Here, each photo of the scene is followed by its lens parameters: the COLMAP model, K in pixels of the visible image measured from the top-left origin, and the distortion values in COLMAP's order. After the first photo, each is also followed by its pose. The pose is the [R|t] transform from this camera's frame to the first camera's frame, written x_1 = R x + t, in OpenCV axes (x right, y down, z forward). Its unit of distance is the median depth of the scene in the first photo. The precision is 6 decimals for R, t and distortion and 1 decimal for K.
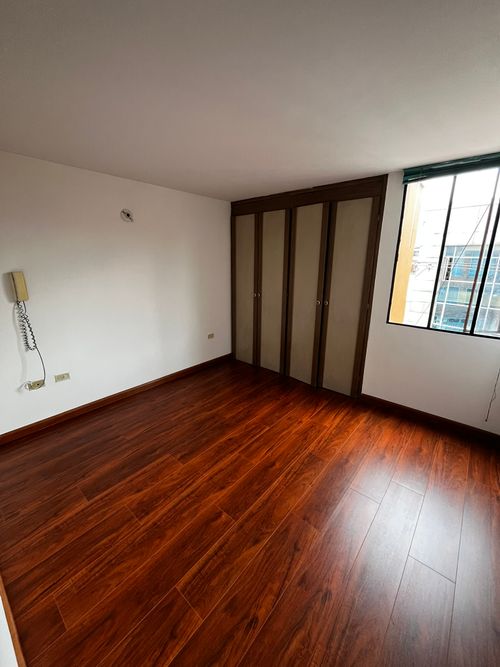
lens RADIAL K [[272.6, 0, 250.0], [0, 272.6, 333.5], [0, 0, 1]] dist [-0.000455, 0.000022]
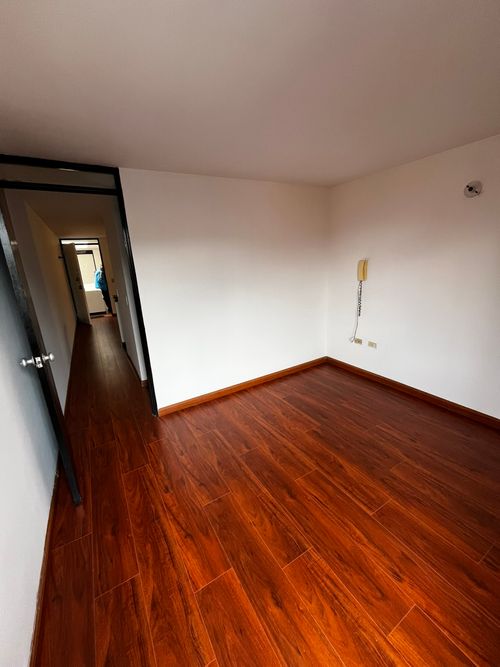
lens RADIAL K [[272.6, 0, 250.0], [0, 272.6, 333.5], [0, 0, 1]] dist [-0.000455, 0.000022]
pose [[-0.326809, 0.265202, -0.907118, 0.639881], [-0.197366, 0.919508, 0.339930, -0.208771], [0.924252, 0.290127, -0.248162, 0.789392]]
